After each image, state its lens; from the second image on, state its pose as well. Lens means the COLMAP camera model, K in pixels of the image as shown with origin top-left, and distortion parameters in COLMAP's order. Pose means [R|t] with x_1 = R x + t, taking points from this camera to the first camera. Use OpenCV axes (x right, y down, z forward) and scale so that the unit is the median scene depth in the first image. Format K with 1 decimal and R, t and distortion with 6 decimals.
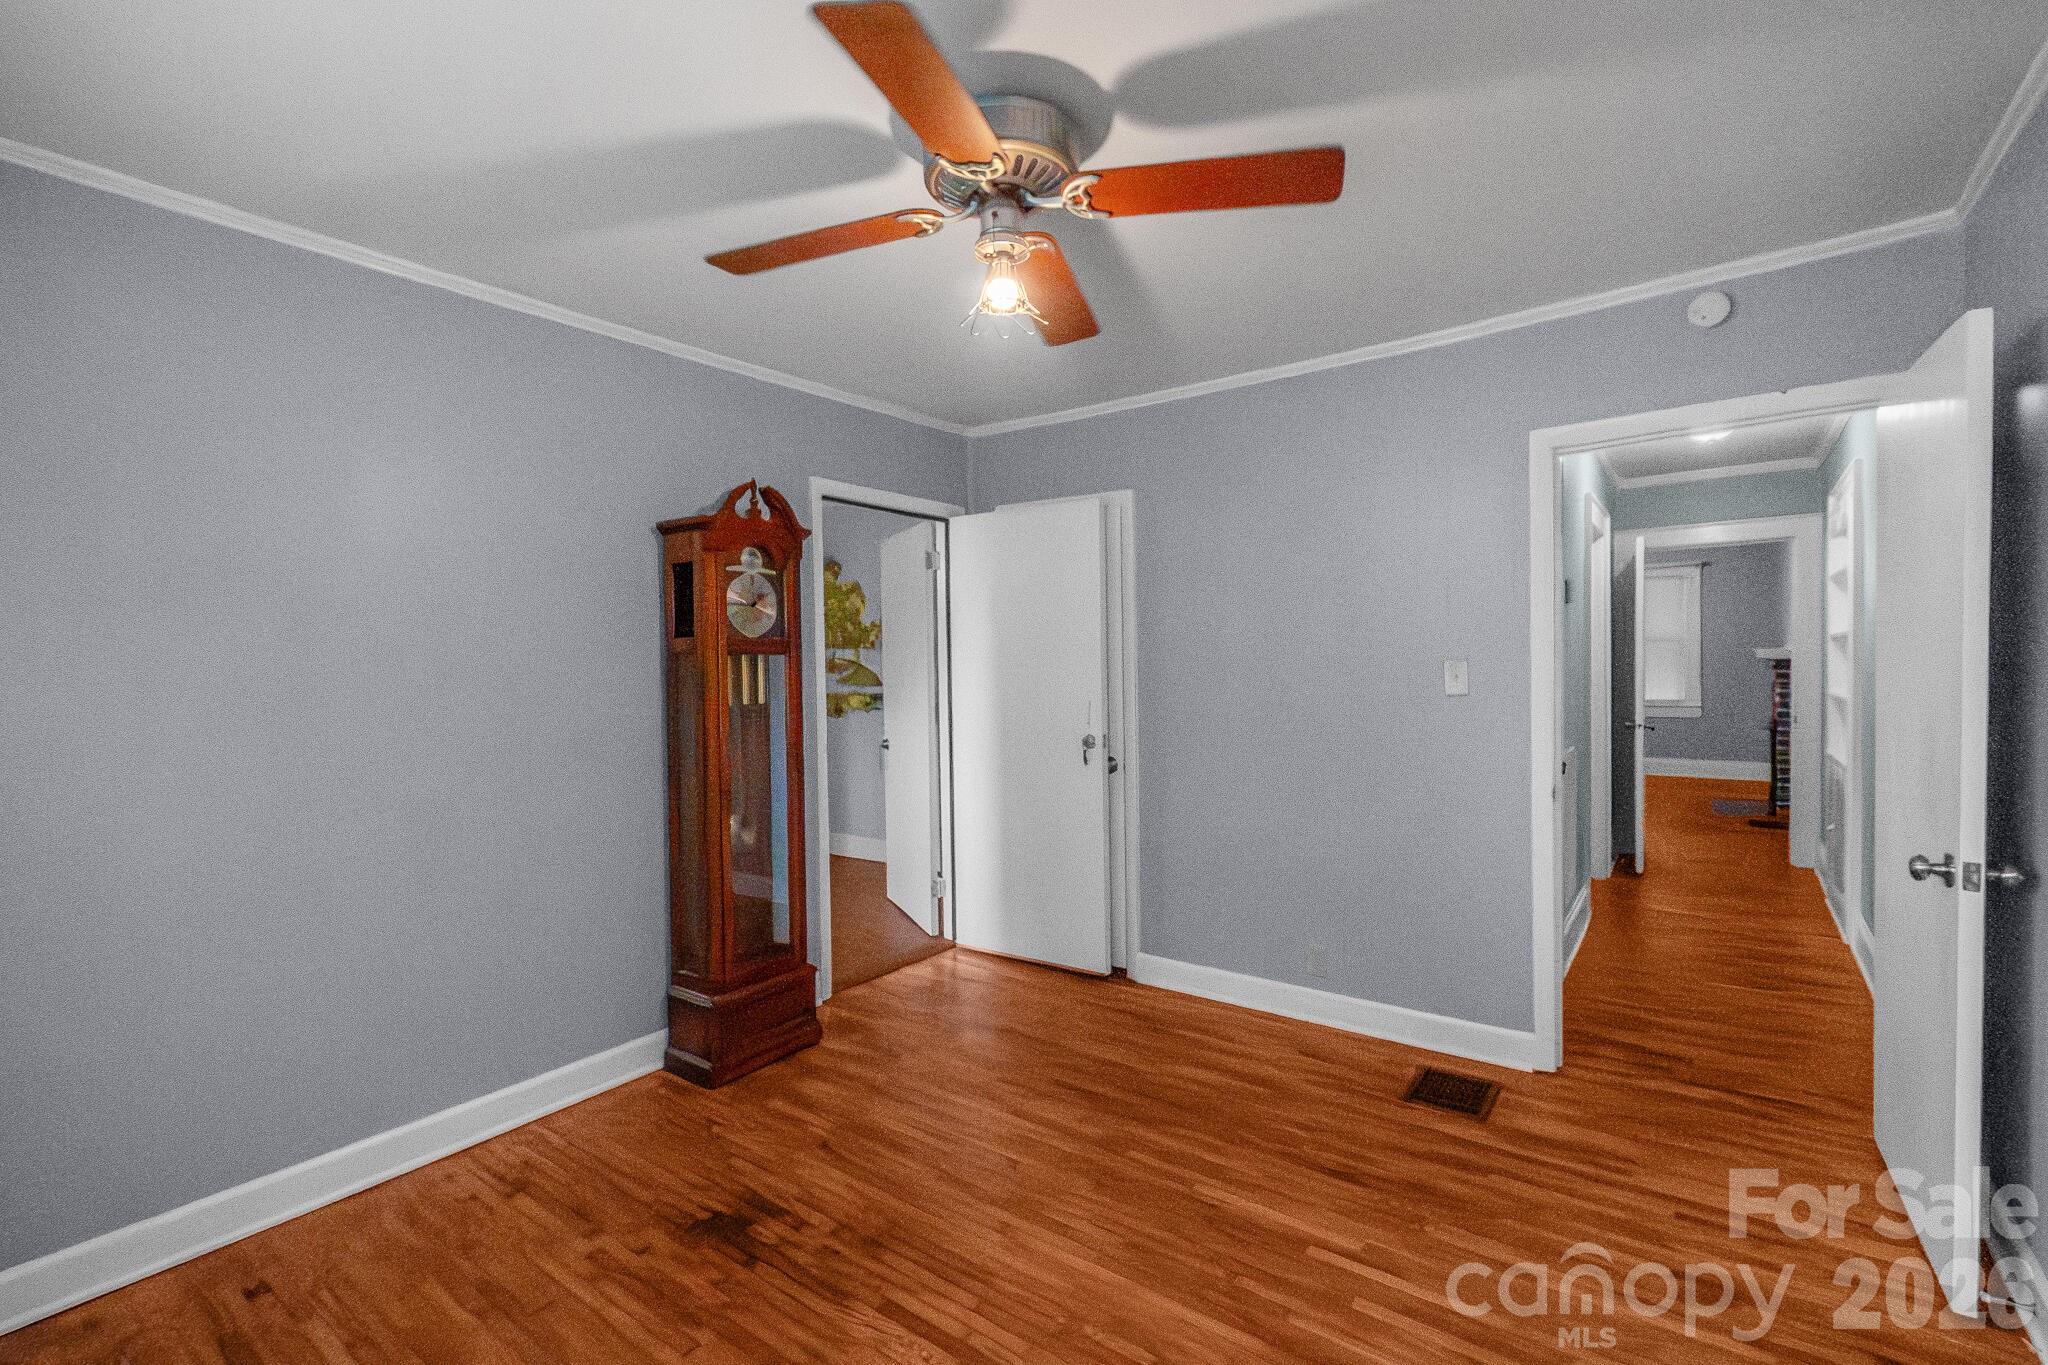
lens RADIAL K [[930.1, 0, 1028.8], [0, 930.1, 681.4], [0, 0, 1]] dist [0.013099, 0.000207]
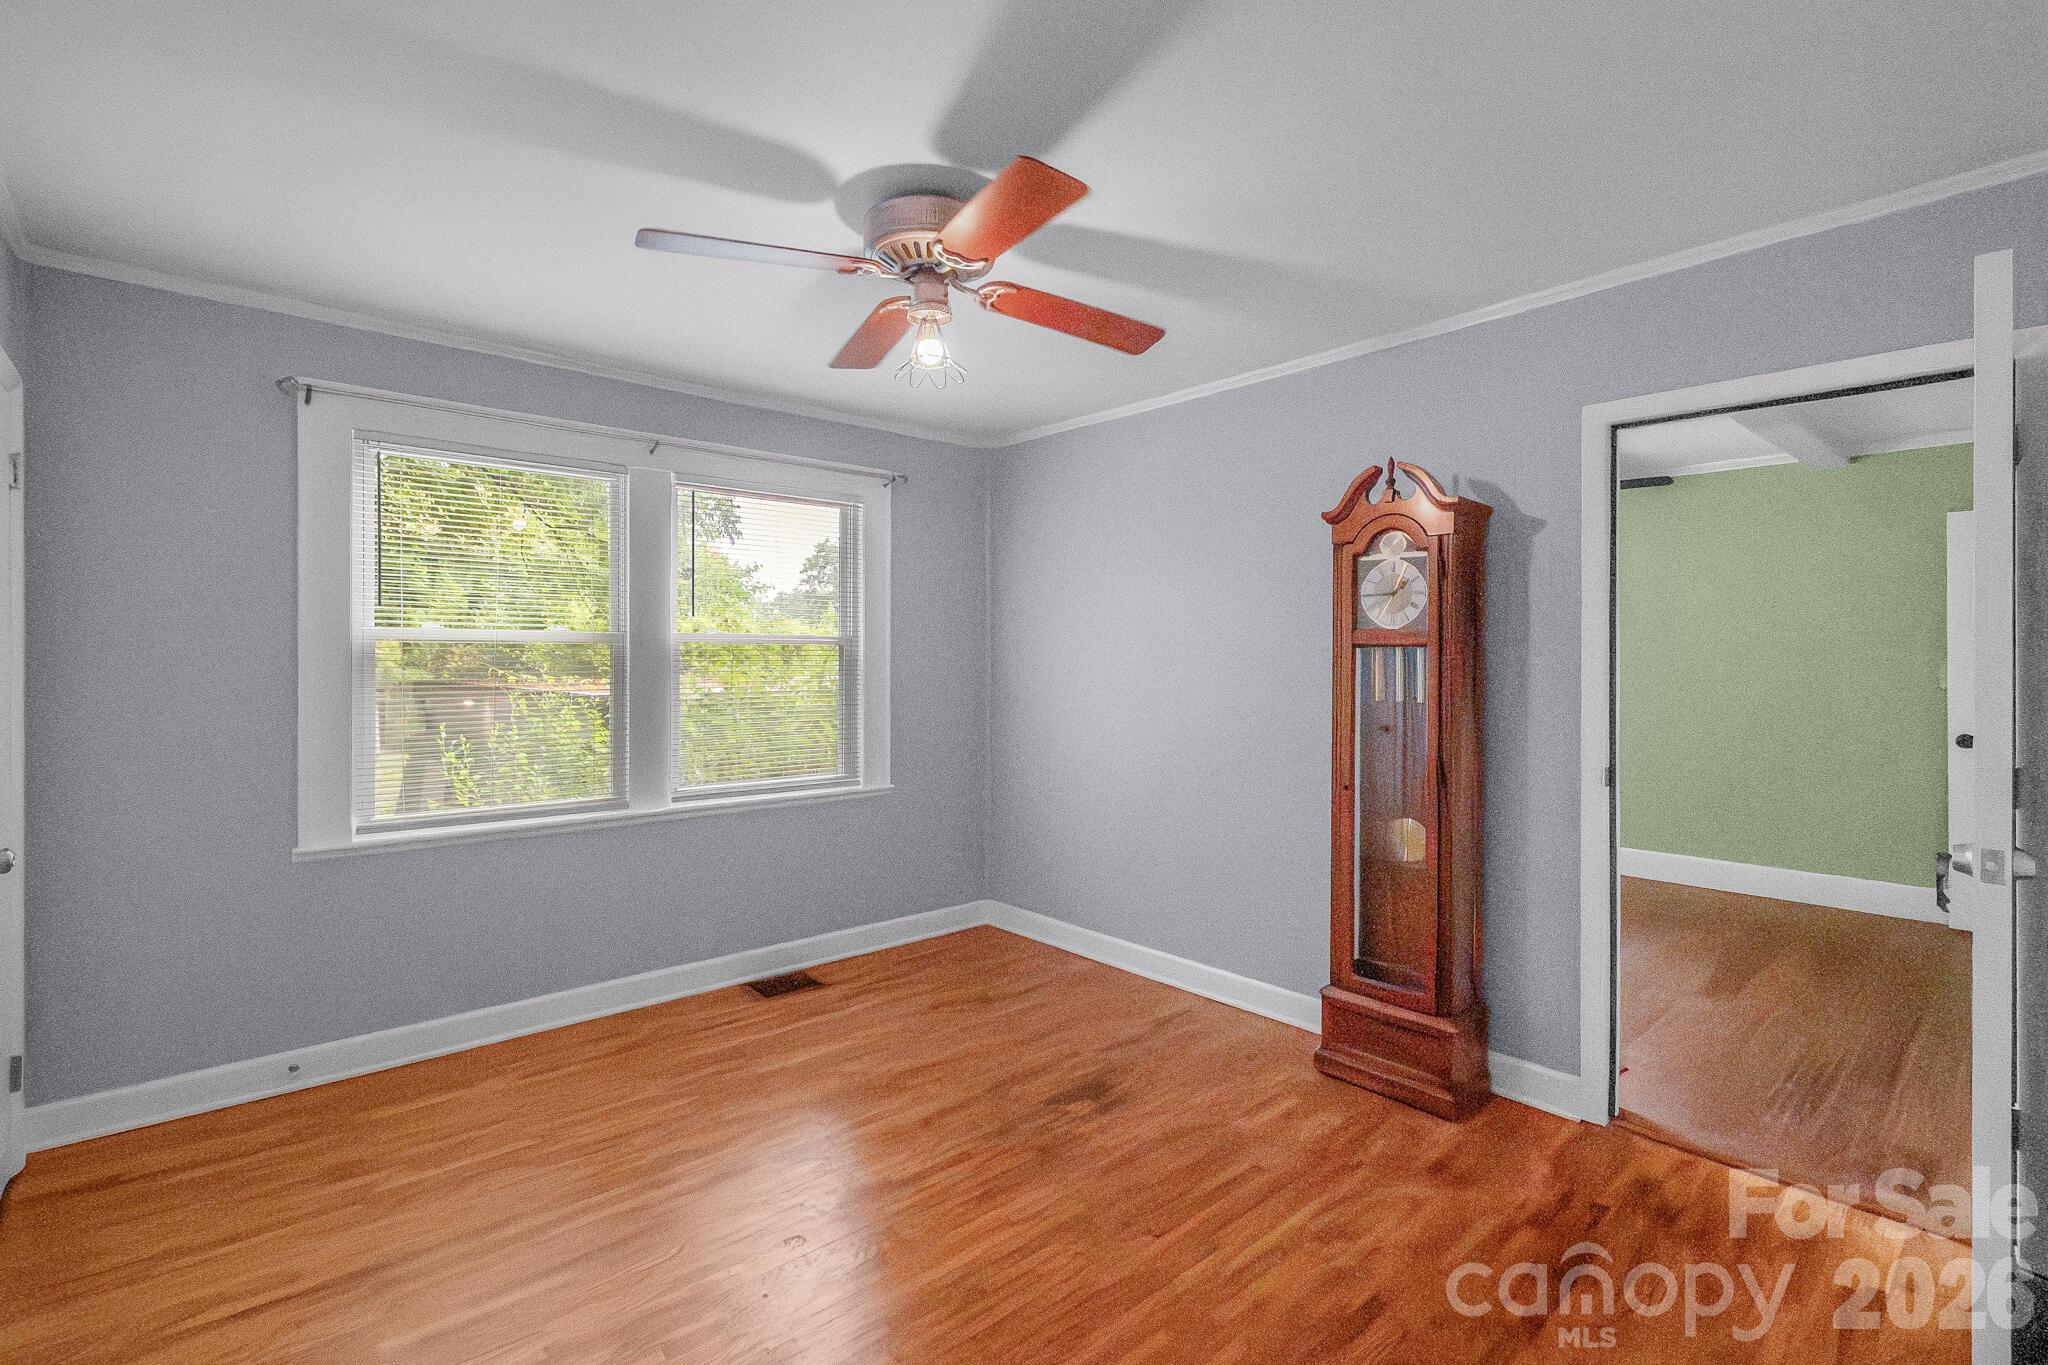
lens RADIAL K [[930.1, 0, 1030.0], [0, 930.1, 669.2], [0, 0, 1]] dist [0.013099, 0.000207]
pose [[-0.209334, 0.012693, -0.977762, 0.729311], [-0.019900, 0.999653, 0.017238, -0.017044], [0.977642, 0.023065, -0.209008, 0.898767]]
